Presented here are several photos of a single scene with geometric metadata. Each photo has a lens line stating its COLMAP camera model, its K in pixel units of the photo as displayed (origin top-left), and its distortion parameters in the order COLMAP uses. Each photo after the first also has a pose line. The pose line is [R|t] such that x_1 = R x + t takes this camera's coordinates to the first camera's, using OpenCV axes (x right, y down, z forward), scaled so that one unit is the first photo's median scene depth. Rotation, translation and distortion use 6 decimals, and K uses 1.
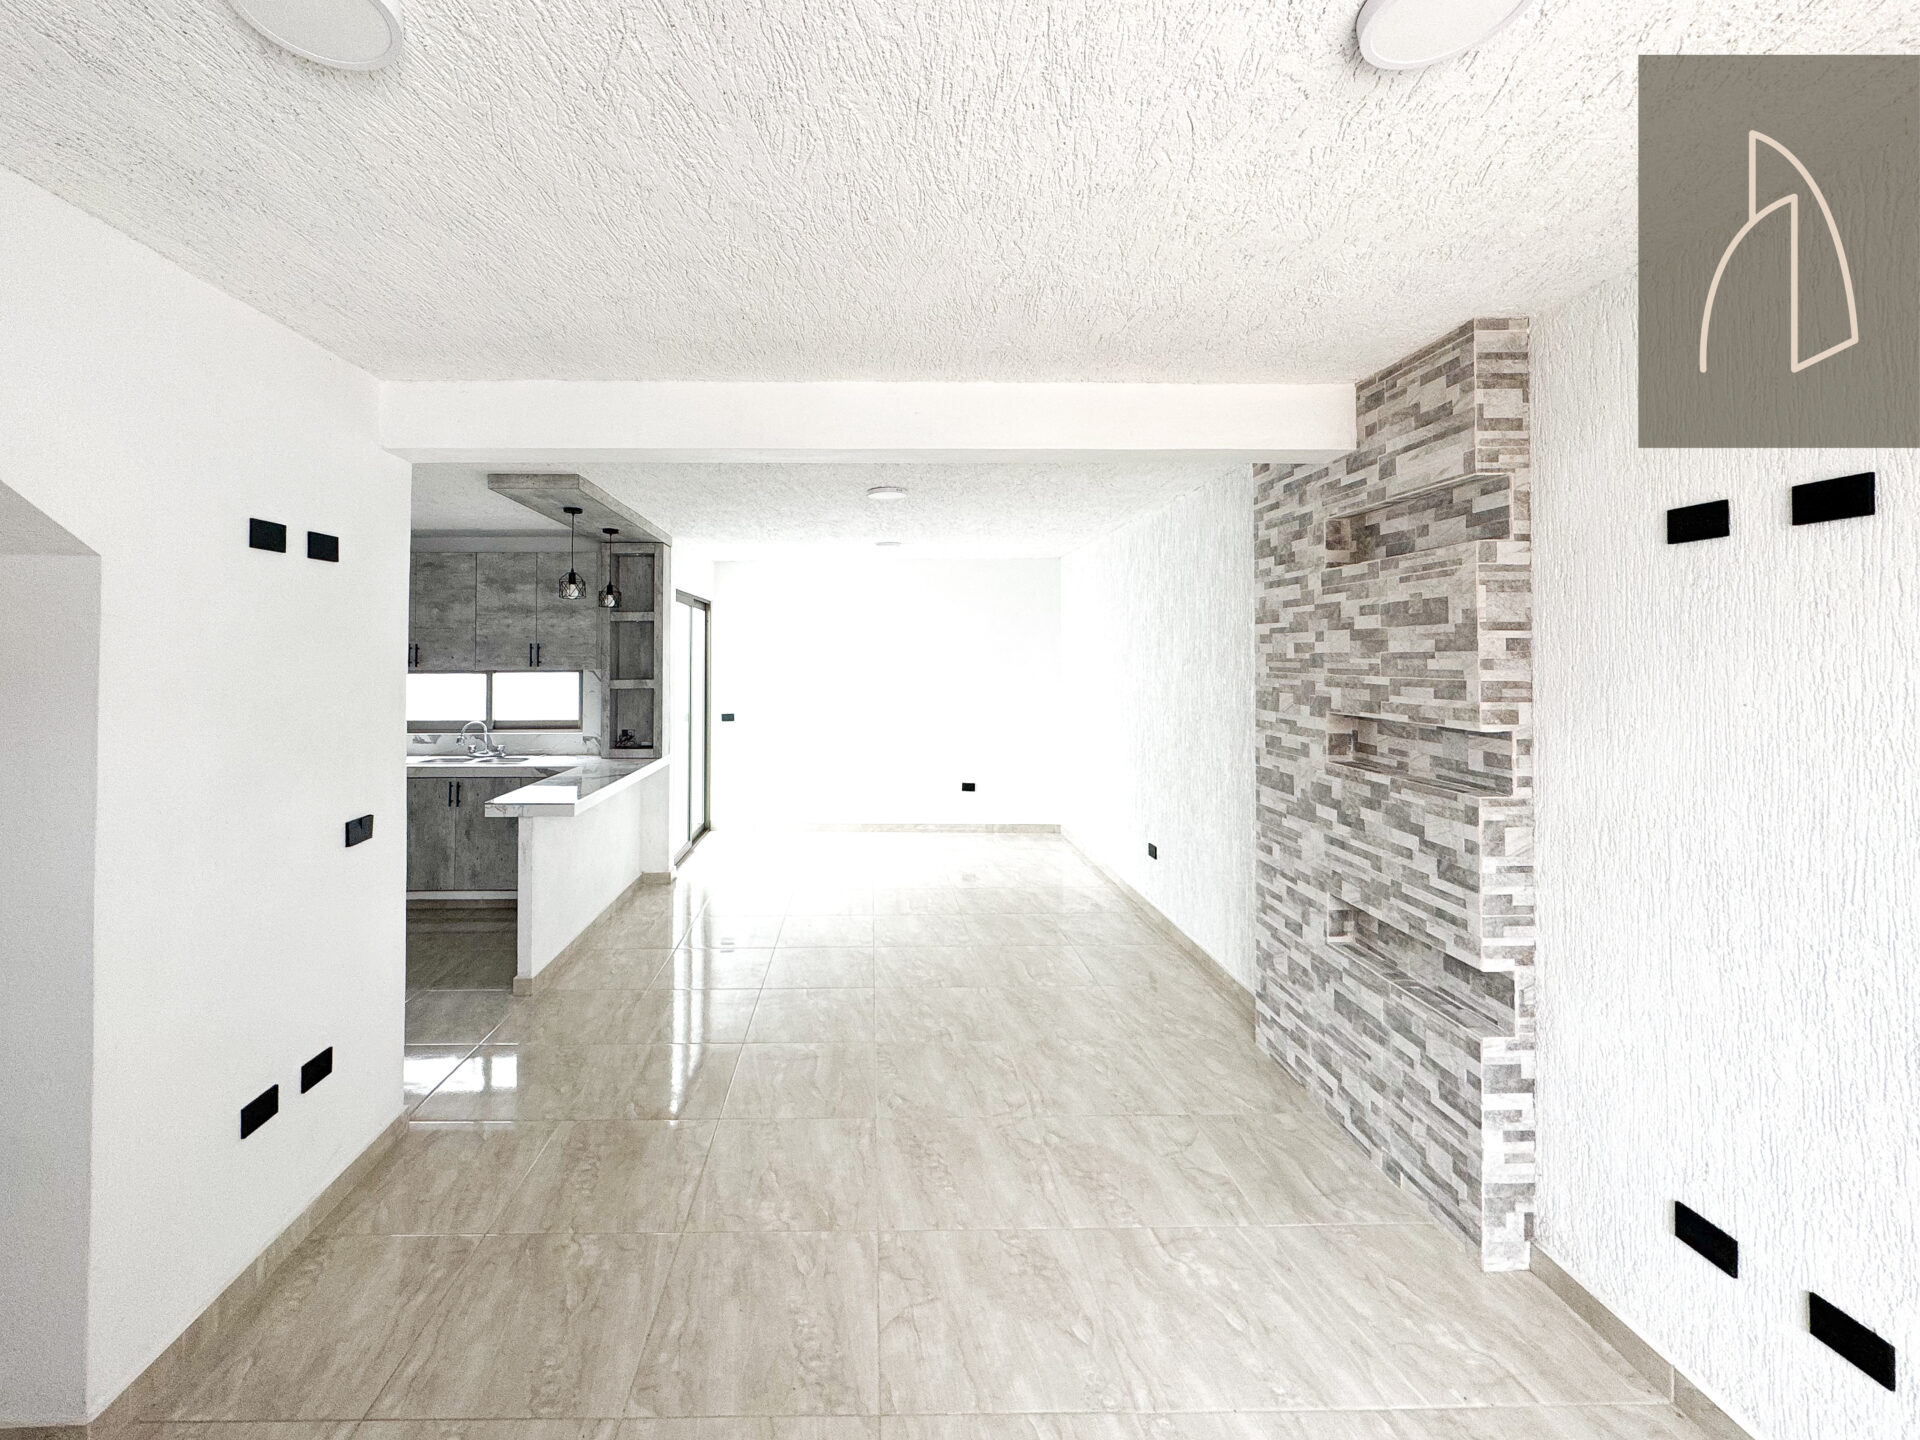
lens RADIAL K [[767.3, 0, 879.8], [0, 767.3, 653.6], [0, 0, 1]] dist [-0.004675, 0.000971]
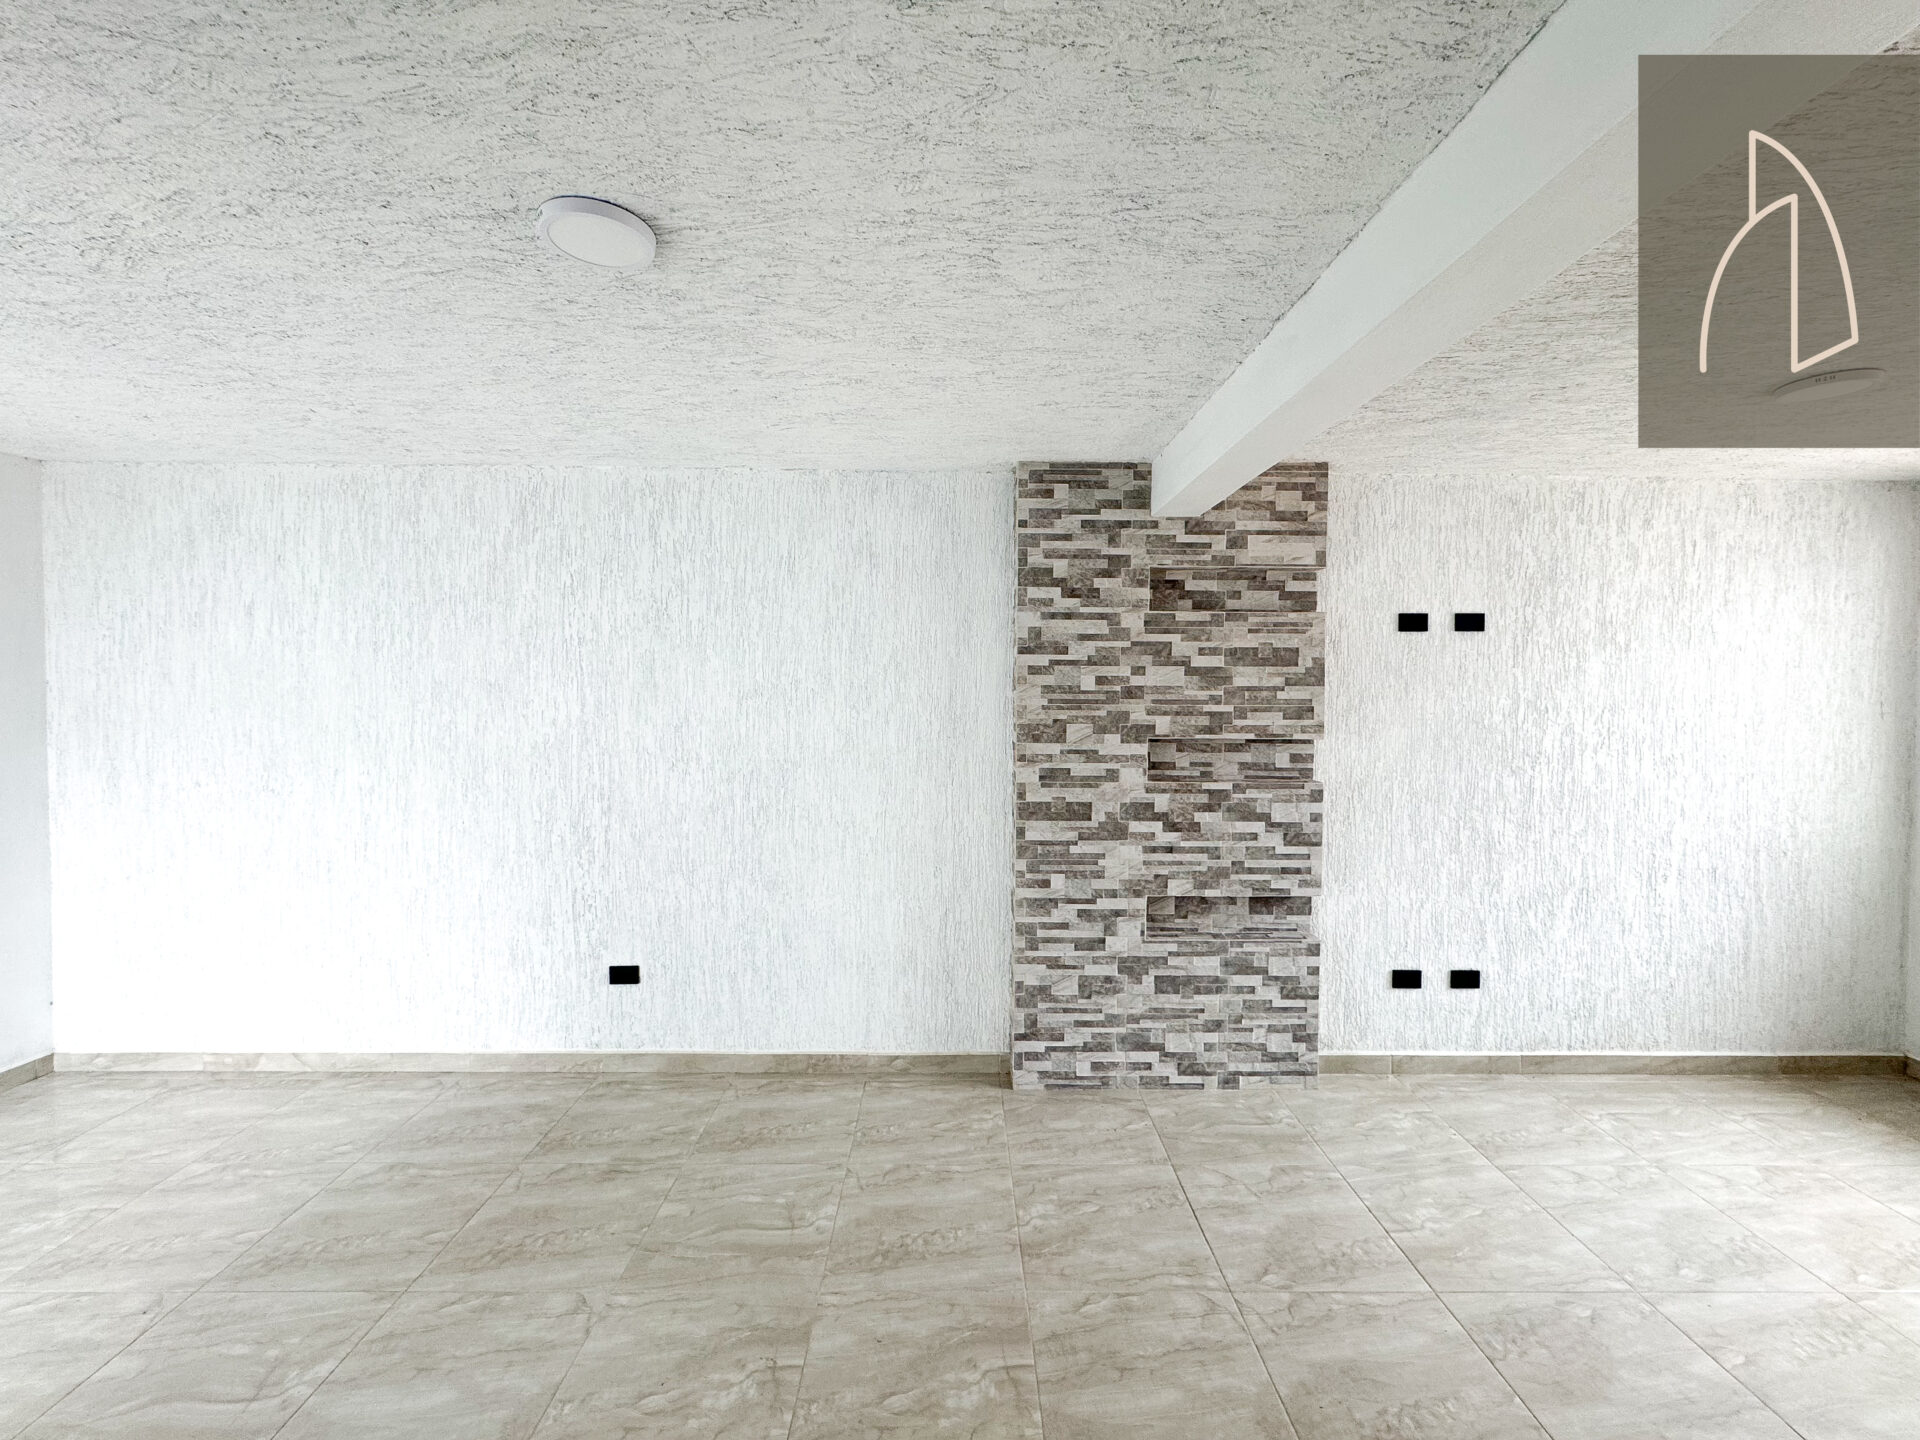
lens RADIAL K [[767.3, 0, 950.1], [0, 767.3, 707.4], [0, 0, 1]] dist [-0.004675, 0.000971]
pose [[0.023295, -0.028084, 0.999334, -0.611757], [-0.008964, 0.999559, 0.028299, 0.002005], [-0.999688, -0.009617, 0.023033, 1.401358]]
